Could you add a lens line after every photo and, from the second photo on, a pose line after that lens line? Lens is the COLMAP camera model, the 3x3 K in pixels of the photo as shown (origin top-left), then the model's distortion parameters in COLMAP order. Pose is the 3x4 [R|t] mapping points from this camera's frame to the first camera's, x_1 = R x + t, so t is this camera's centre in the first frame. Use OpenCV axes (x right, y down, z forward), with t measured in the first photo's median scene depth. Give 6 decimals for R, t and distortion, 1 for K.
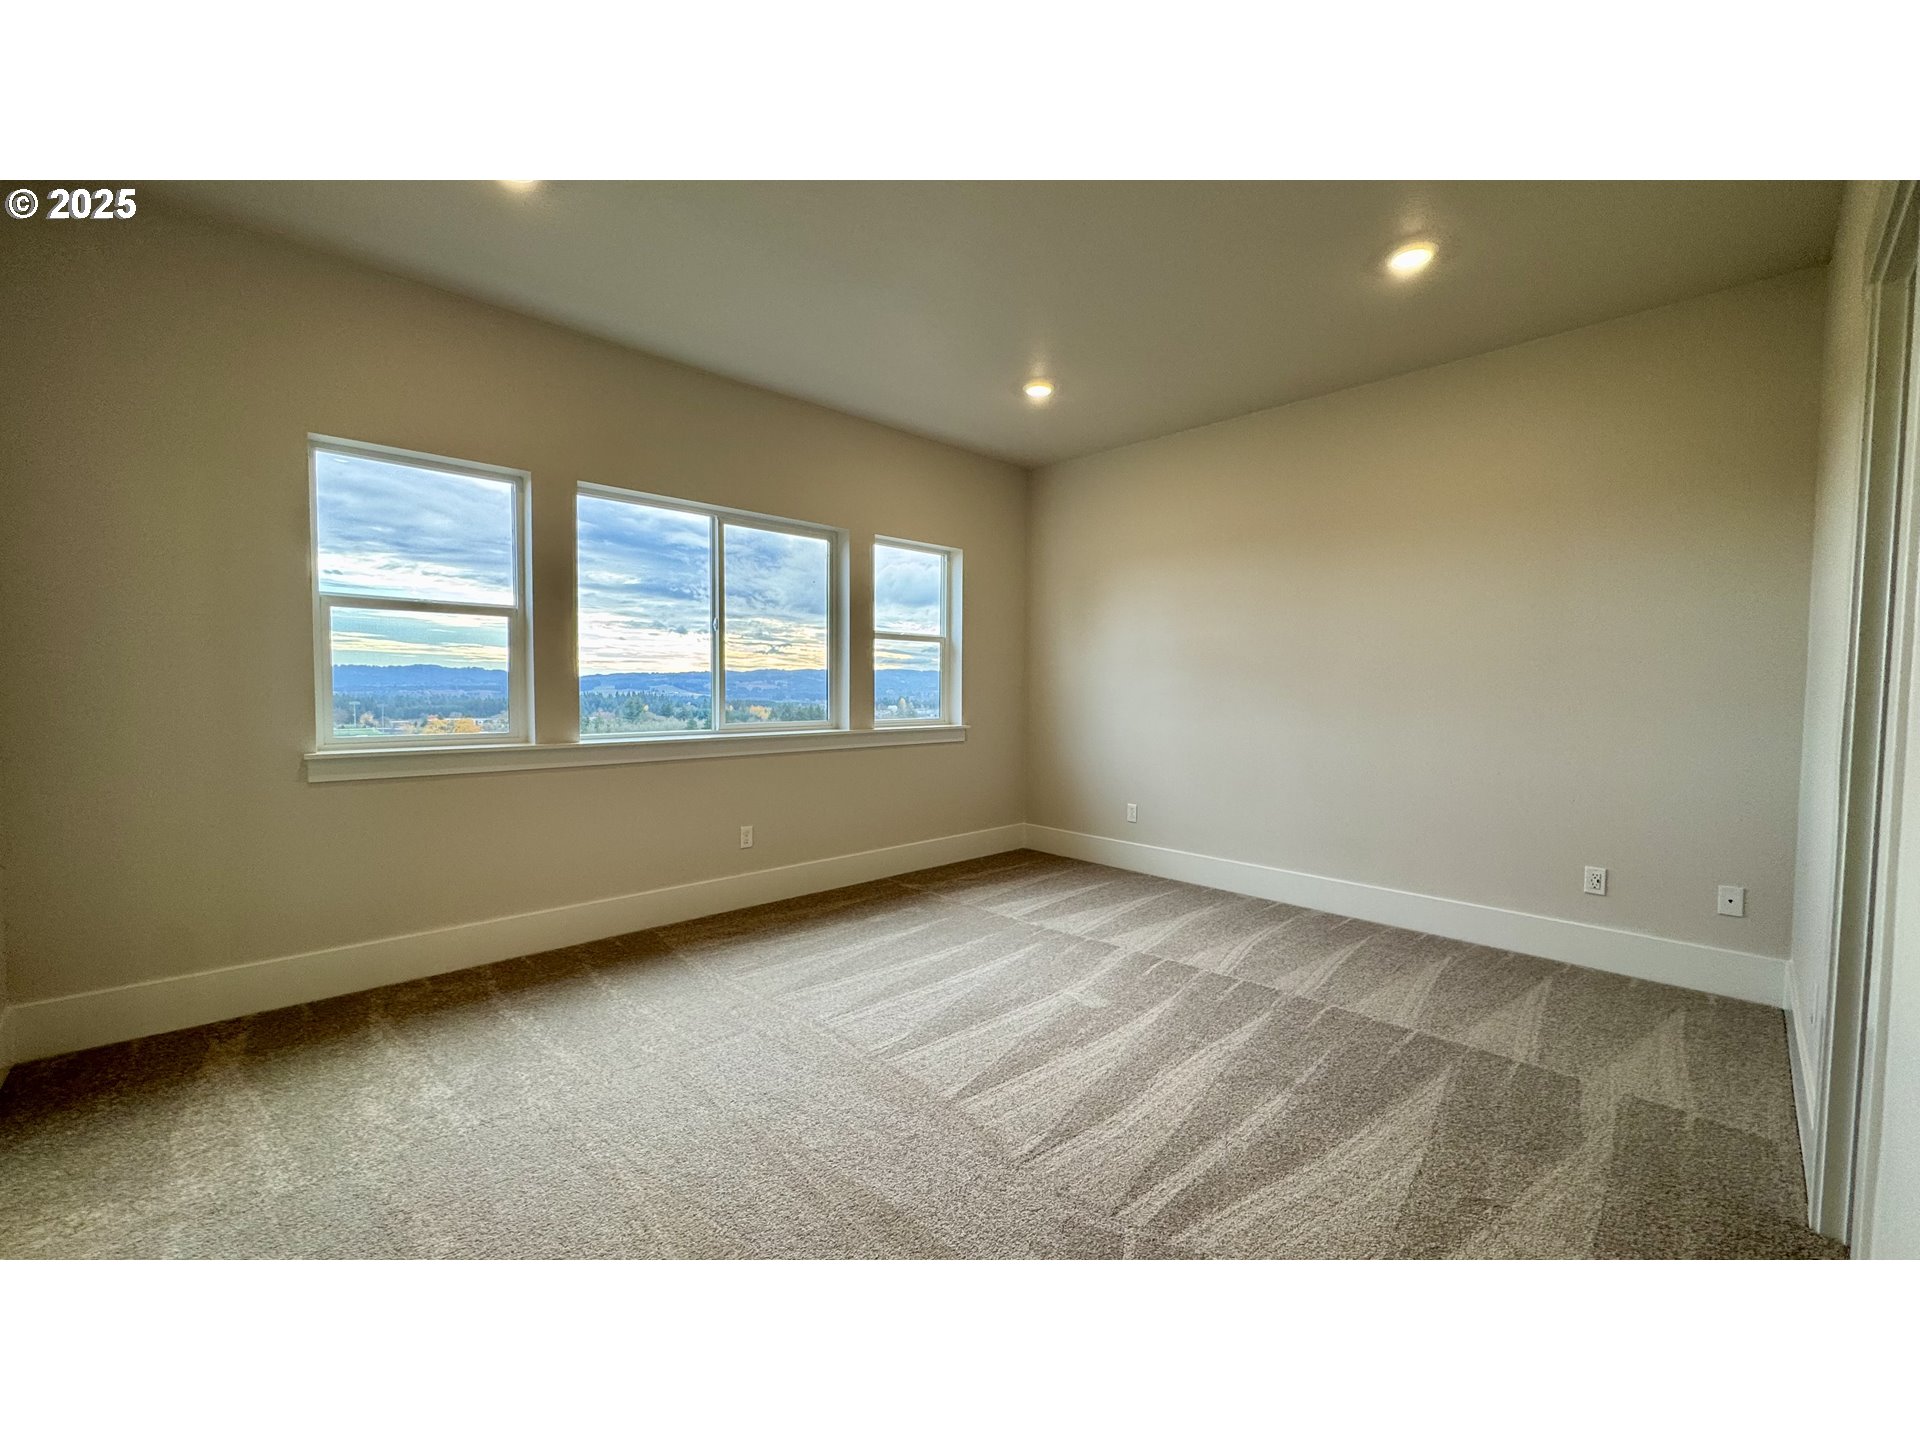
lens RADIAL K [[760.9, 0, 944.4], [0, 760.9, 709.3], [0, 0, 1]] dist [-0.003961, 0.000400]
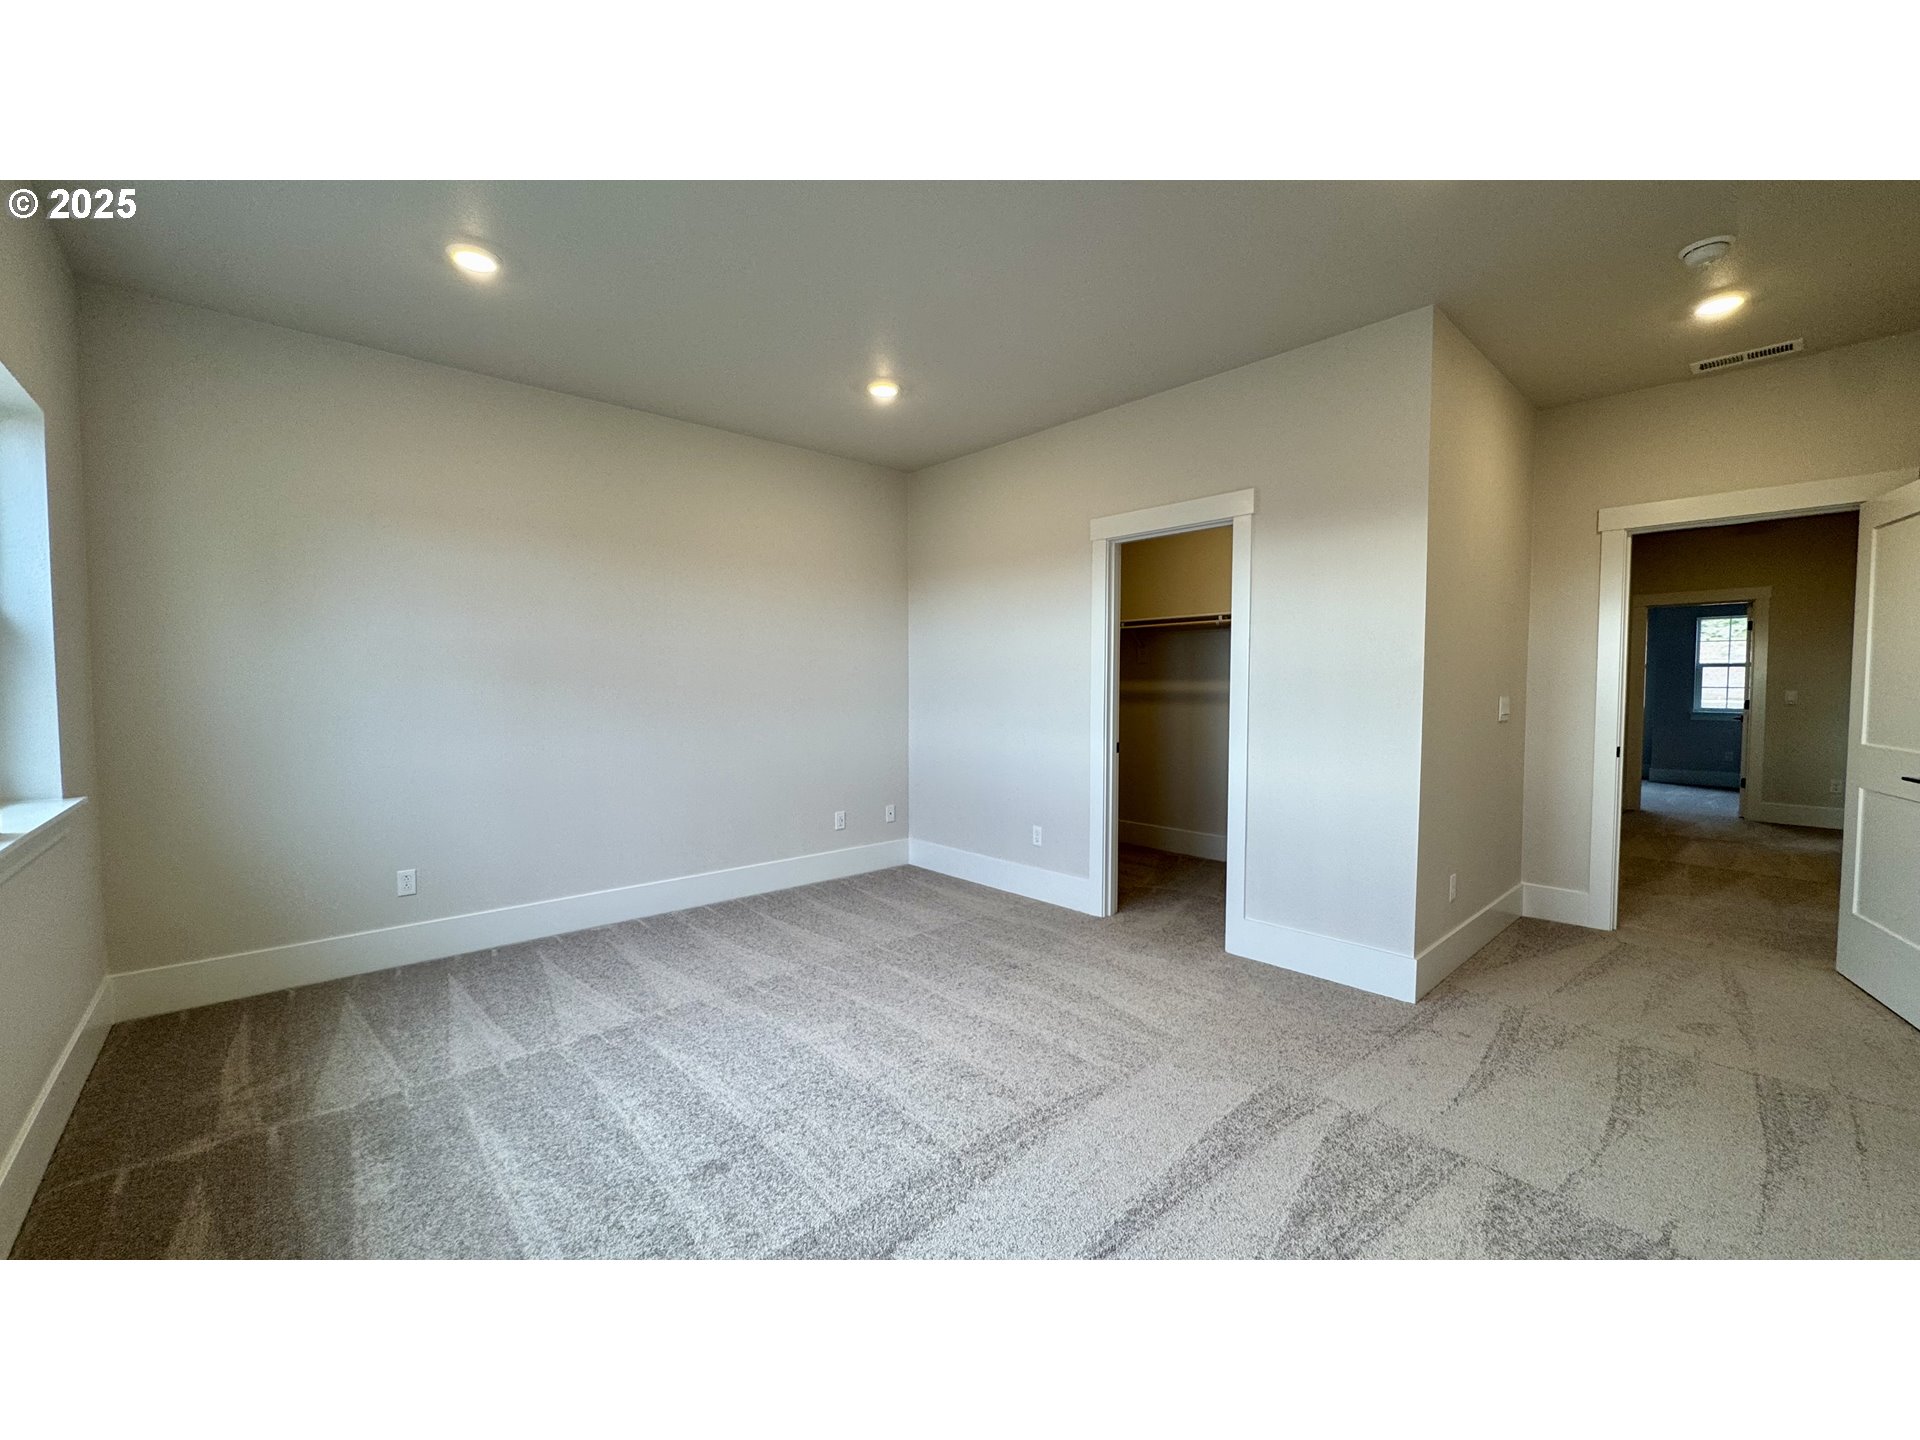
lens RADIAL K [[760.9, 0, 962.2], [0, 760.9, 720.8], [0, 0, 1]] dist [-0.003961, 0.000400]
pose [[0.021903, -0.050797, 0.998469, -0.655215], [0.038857, 0.997997, 0.049920, -0.042017], [-0.999005, 0.037704, 0.023833, 0.705313]]
